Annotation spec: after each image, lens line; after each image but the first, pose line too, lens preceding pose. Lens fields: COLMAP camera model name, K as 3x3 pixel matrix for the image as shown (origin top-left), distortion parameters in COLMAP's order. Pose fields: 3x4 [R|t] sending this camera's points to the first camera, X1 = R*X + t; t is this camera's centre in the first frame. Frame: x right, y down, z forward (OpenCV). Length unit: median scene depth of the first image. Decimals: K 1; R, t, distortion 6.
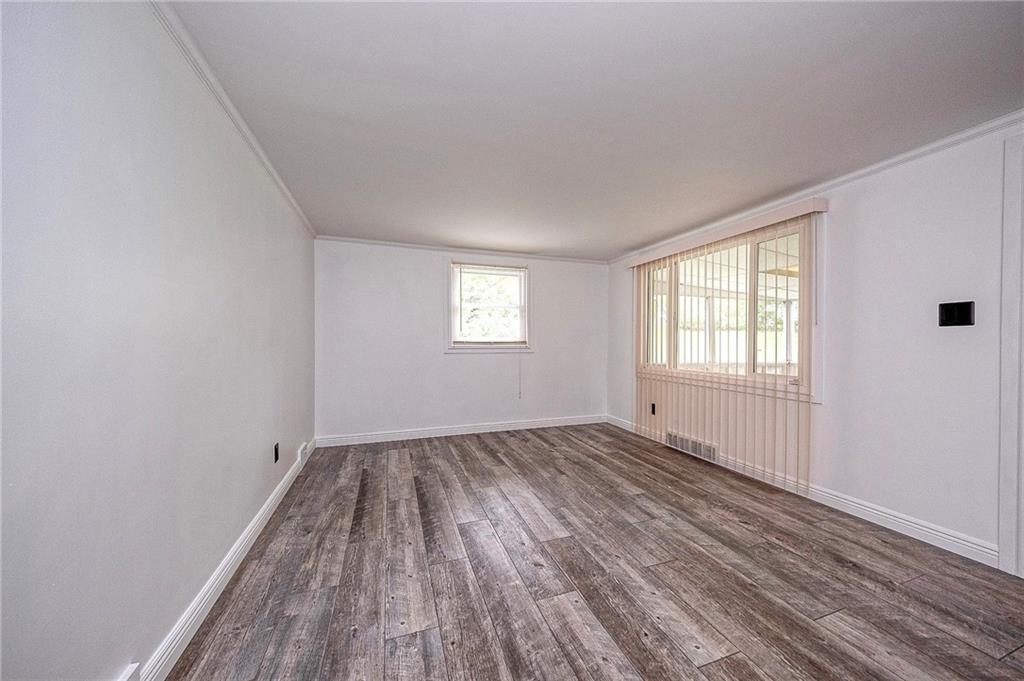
lens RADIAL K [[363.4, 0, 516.2], [0, 363.4, 343.7], [0, 0, 1]] dist [0.008052, -0.000097]
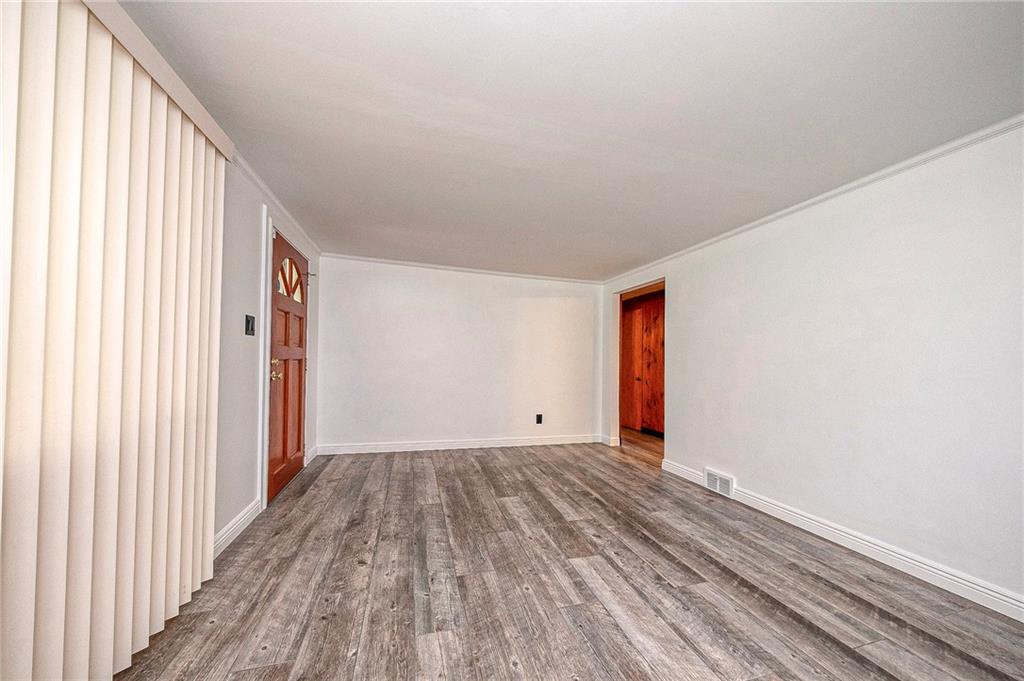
lens RADIAL K [[346.1, 0, 509.4], [0, 346.1, 357.5], [0, 0, 1]] dist [0.000518, 0.000023]
pose [[-0.997739, -0.023275, 0.063047, 0.271955], [-0.023551, 0.999716, -0.003643, 0.007586], [-0.062944, -0.005119, -0.998004, 2.001454]]
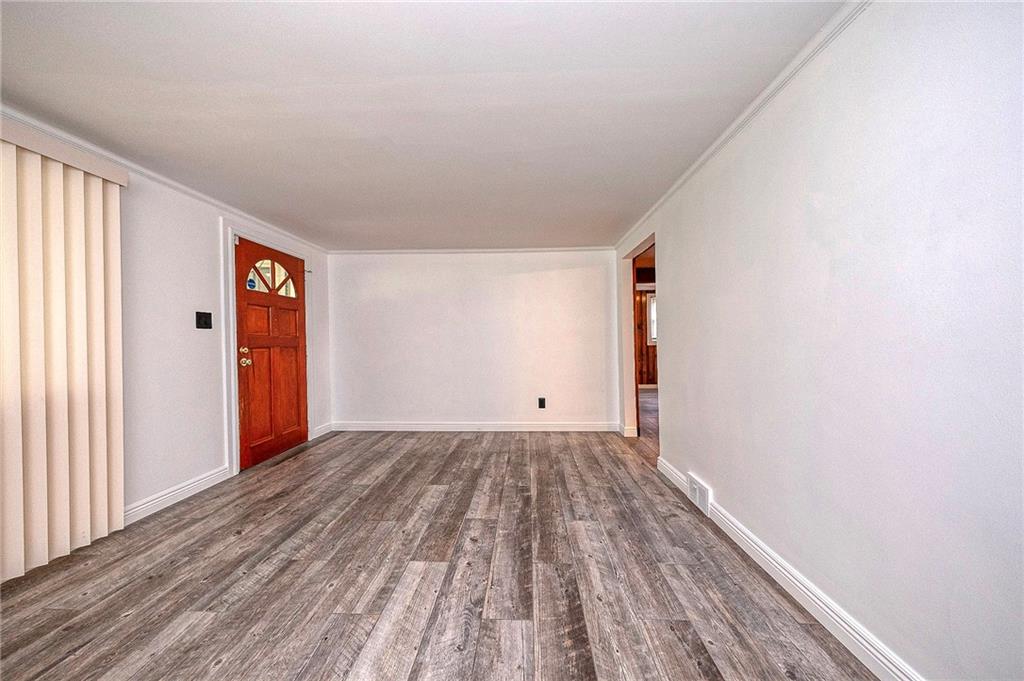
lens RADIAL K [[345.6, 0, 510.9], [0, 345.6, 344.0], [0, 0, 1]] dist [0.001073, -0.000028]
pose [[-0.926803, 0.005591, 0.375505, -0.395915], [0.012451, 0.999797, 0.015846, 0.003016], [-0.375340, 0.019362, -0.926685, 1.735078]]
